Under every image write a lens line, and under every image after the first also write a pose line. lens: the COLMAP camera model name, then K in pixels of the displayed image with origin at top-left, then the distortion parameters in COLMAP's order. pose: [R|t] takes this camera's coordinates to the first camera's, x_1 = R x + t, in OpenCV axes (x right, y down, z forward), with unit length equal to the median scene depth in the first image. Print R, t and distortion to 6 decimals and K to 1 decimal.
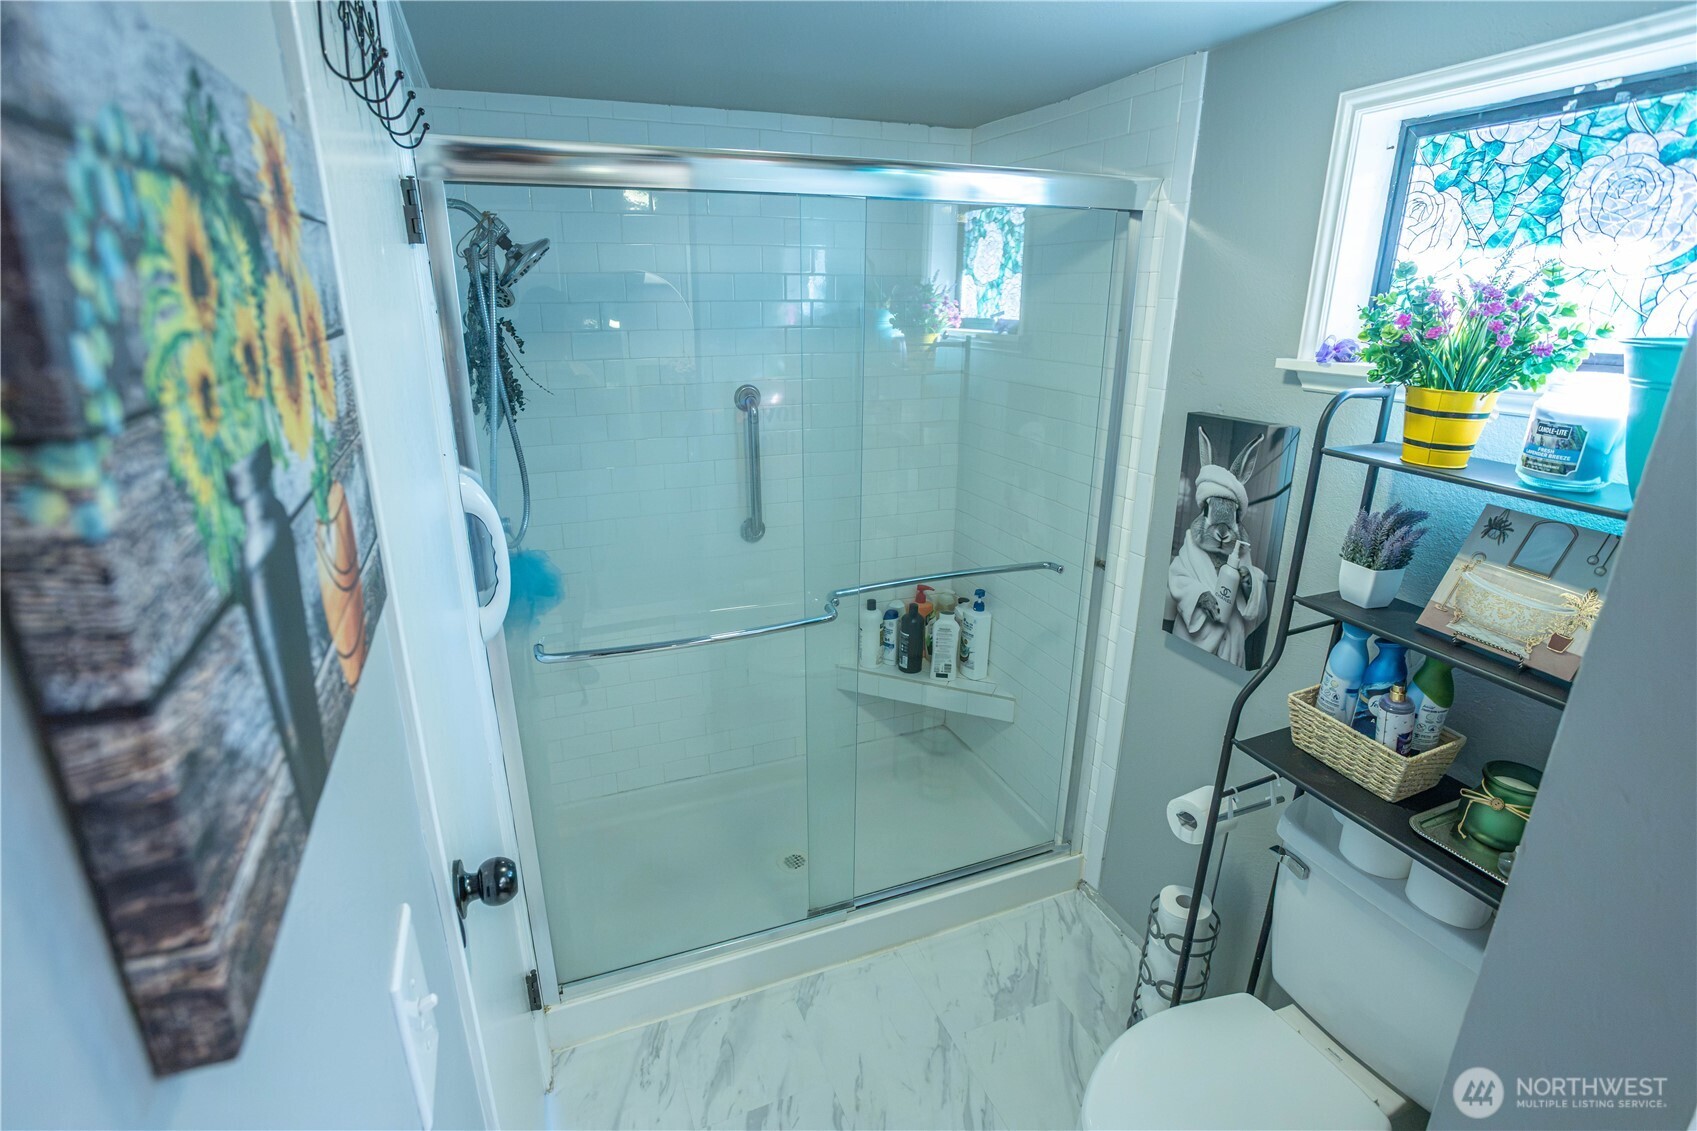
lens RADIAL K [[816.1, 0, 847.0], [0, 816.1, 565.5], [0, 0, 1]] dist [-0.050364, 0.020348]
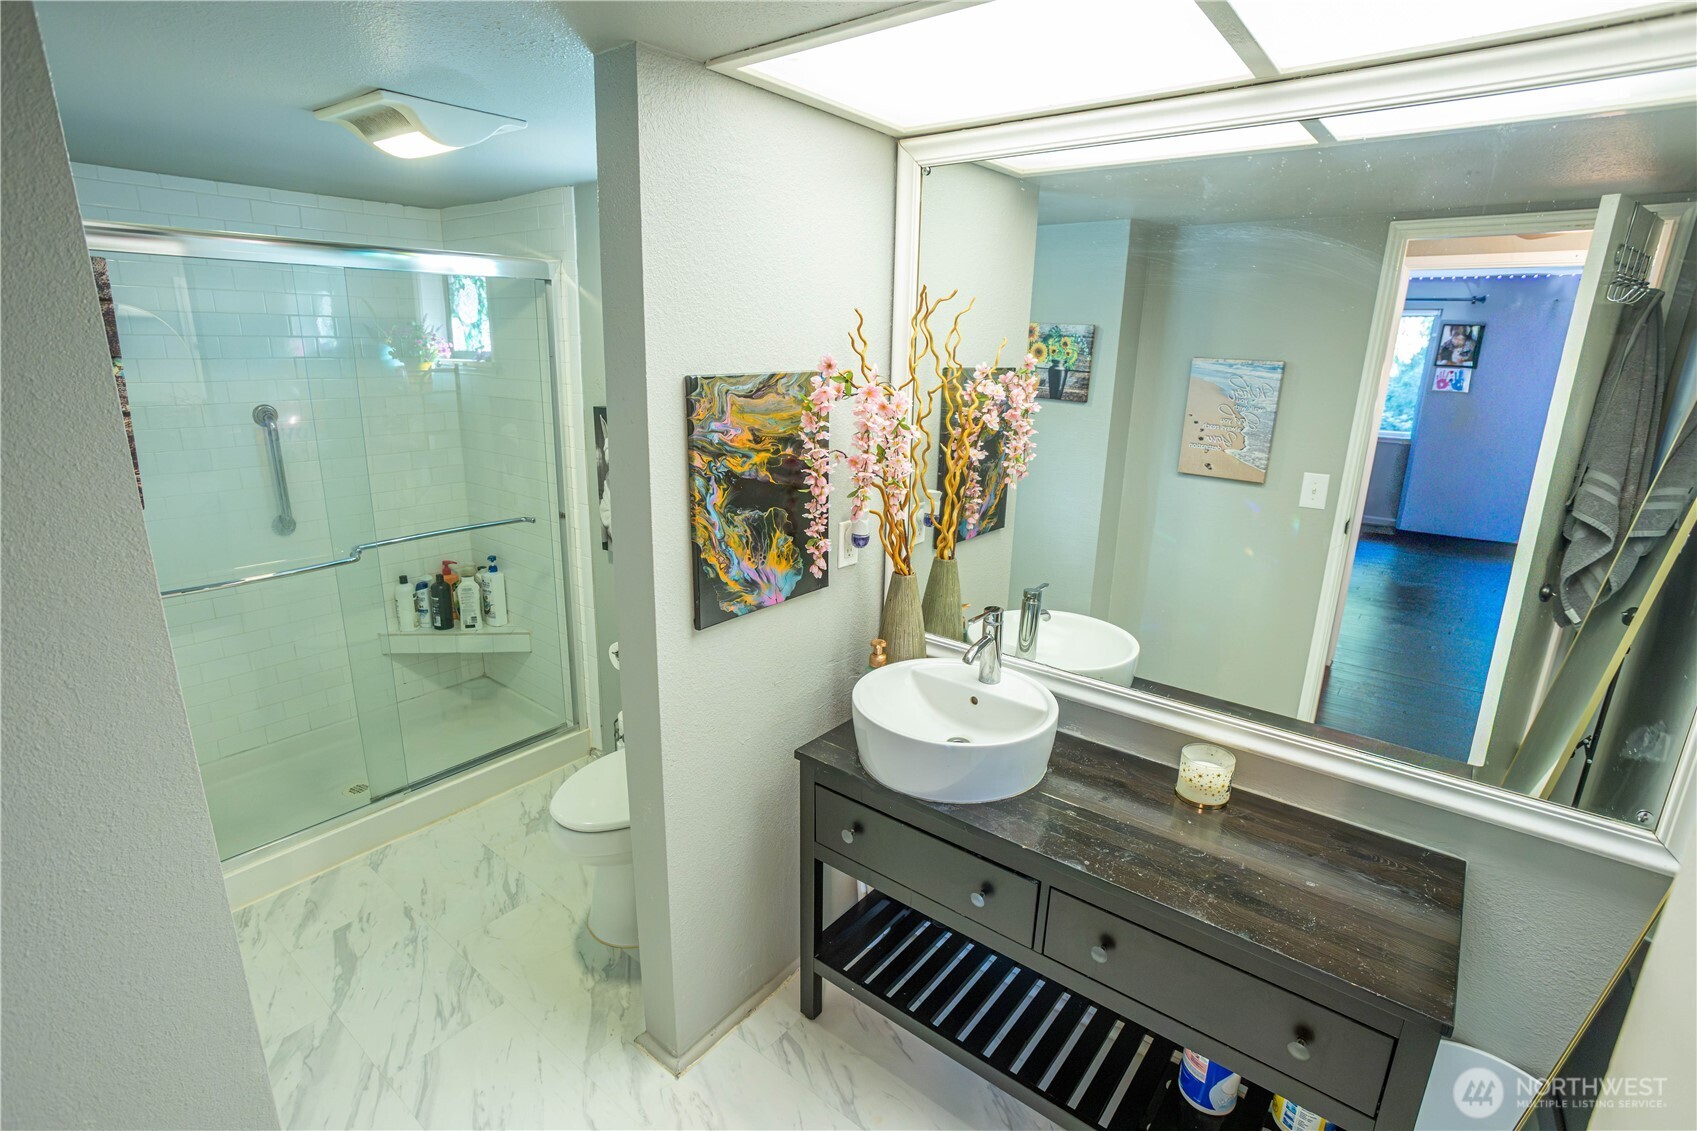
lens RADIAL K [[816.1, 0, 838.1], [0, 816.1, 567.4], [0, 0, 1]] dist [-0.050364, 0.020348]
pose [[0.876842, -0.114629, 0.466914, 0.042938], [0.134178, 0.990919, -0.008706, 0.138017], [-0.461676, 0.070284, 0.884260, -0.416502]]
